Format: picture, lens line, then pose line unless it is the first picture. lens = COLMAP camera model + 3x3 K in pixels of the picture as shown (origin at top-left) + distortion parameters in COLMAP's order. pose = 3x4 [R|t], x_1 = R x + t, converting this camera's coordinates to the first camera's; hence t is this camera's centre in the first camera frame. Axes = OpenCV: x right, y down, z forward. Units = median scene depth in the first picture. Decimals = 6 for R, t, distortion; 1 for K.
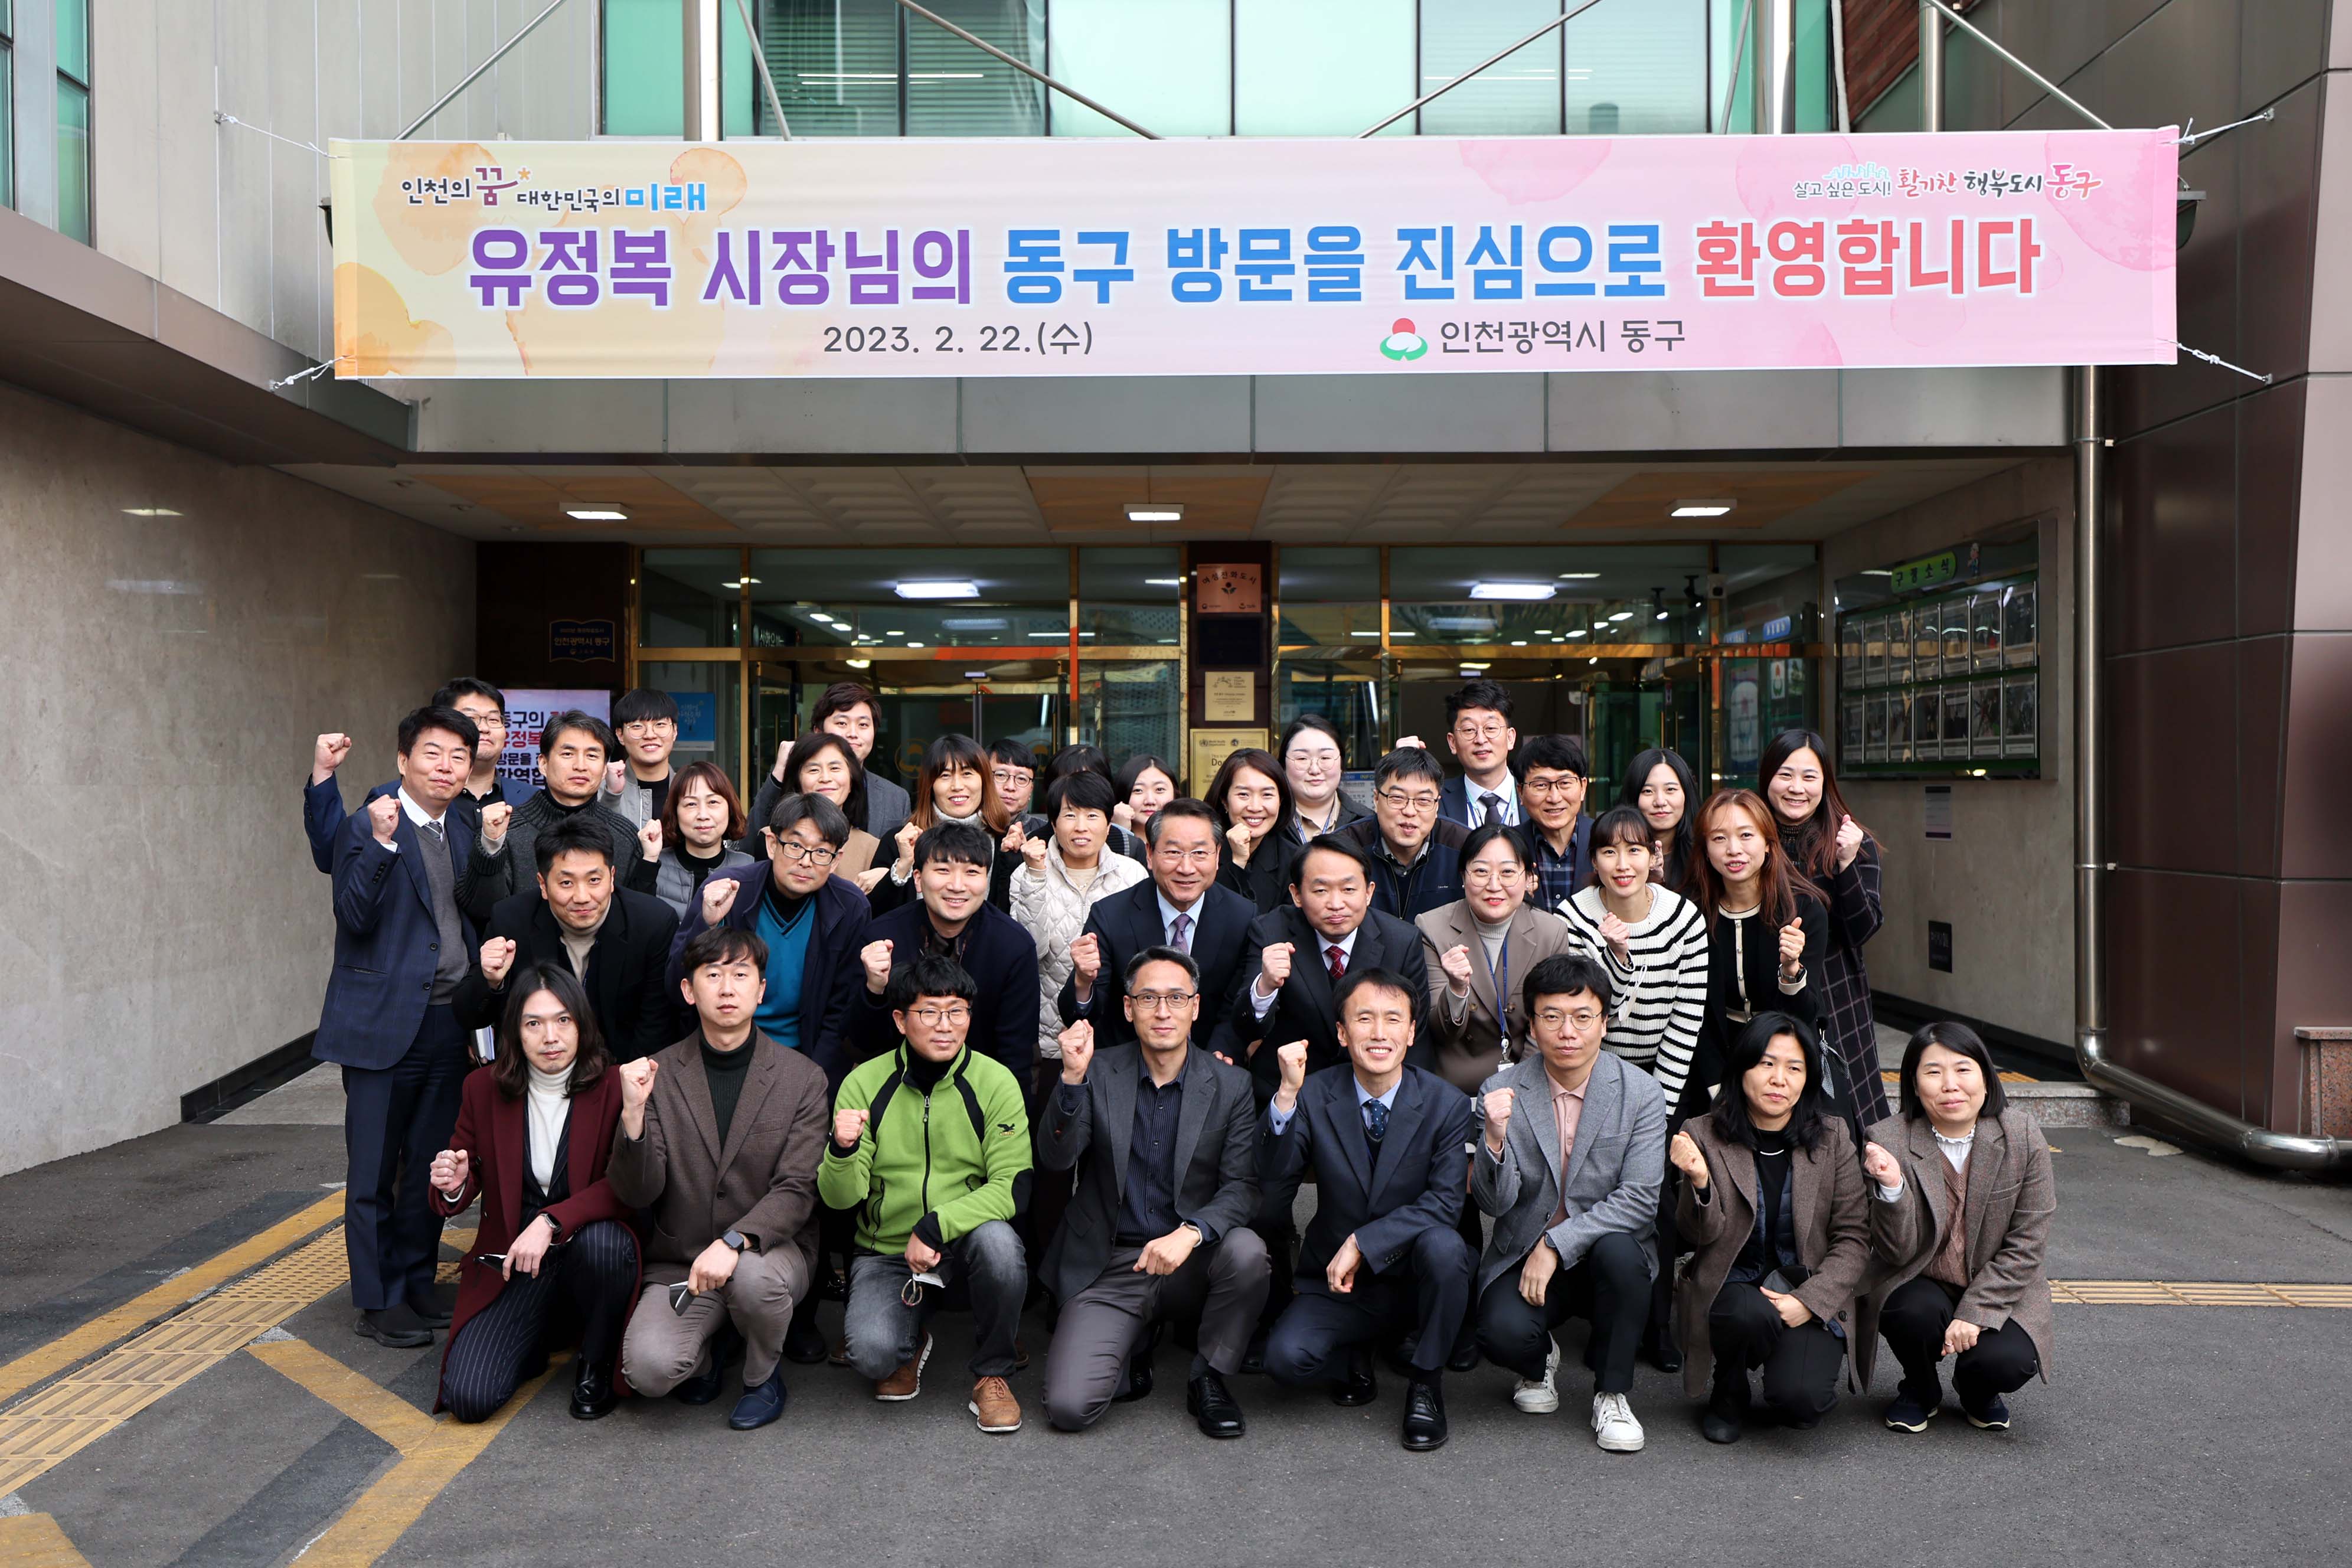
lens RADIAL K [[2371.7, 0, 1167.4], [0, 2371.7, 747.4], [0, 0, 1]] dist [0.132901, 0.016637]
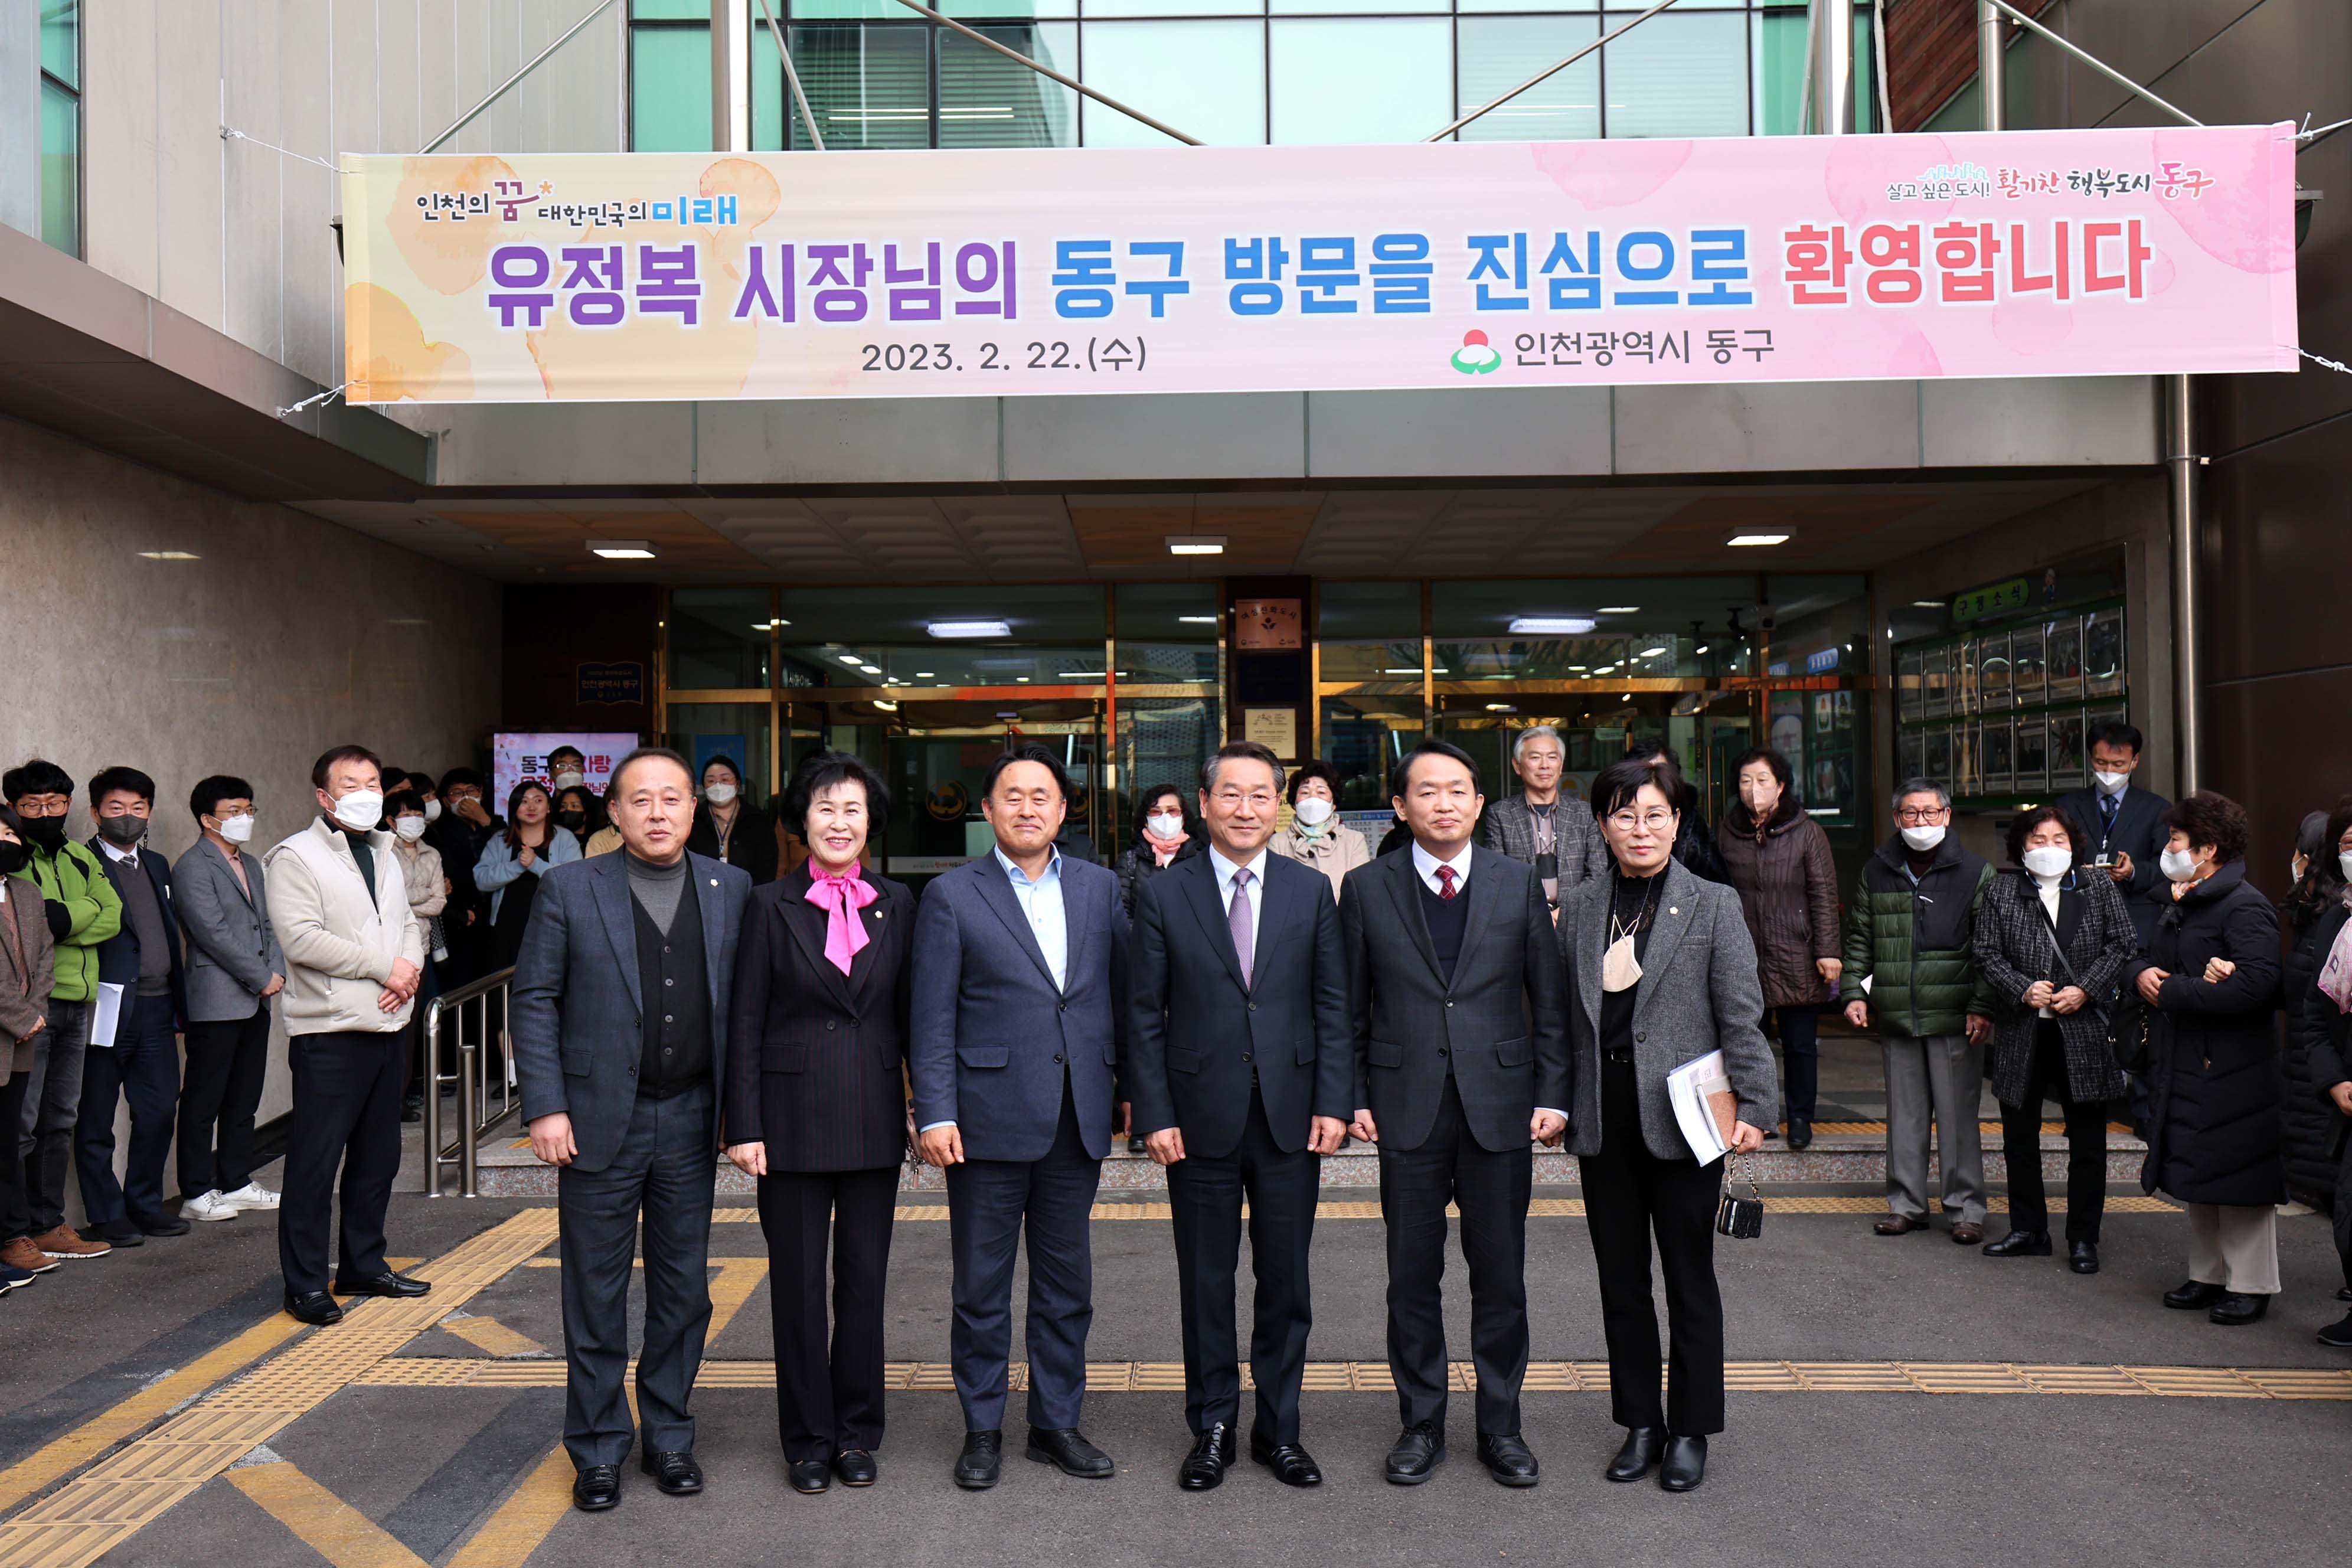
lens RADIAL K [[2272.3, 0, 1176.0], [0, 2272.3, 728.8], [0, 0, 1]] dist [0.113410, 0.022253]
pose [[0.999964, -0.008458, 0.001014, -0.021662], [0.008482, 0.999626, -0.025983, 0.000482], [-0.000794, 0.025990, 0.999662, 0.098971]]
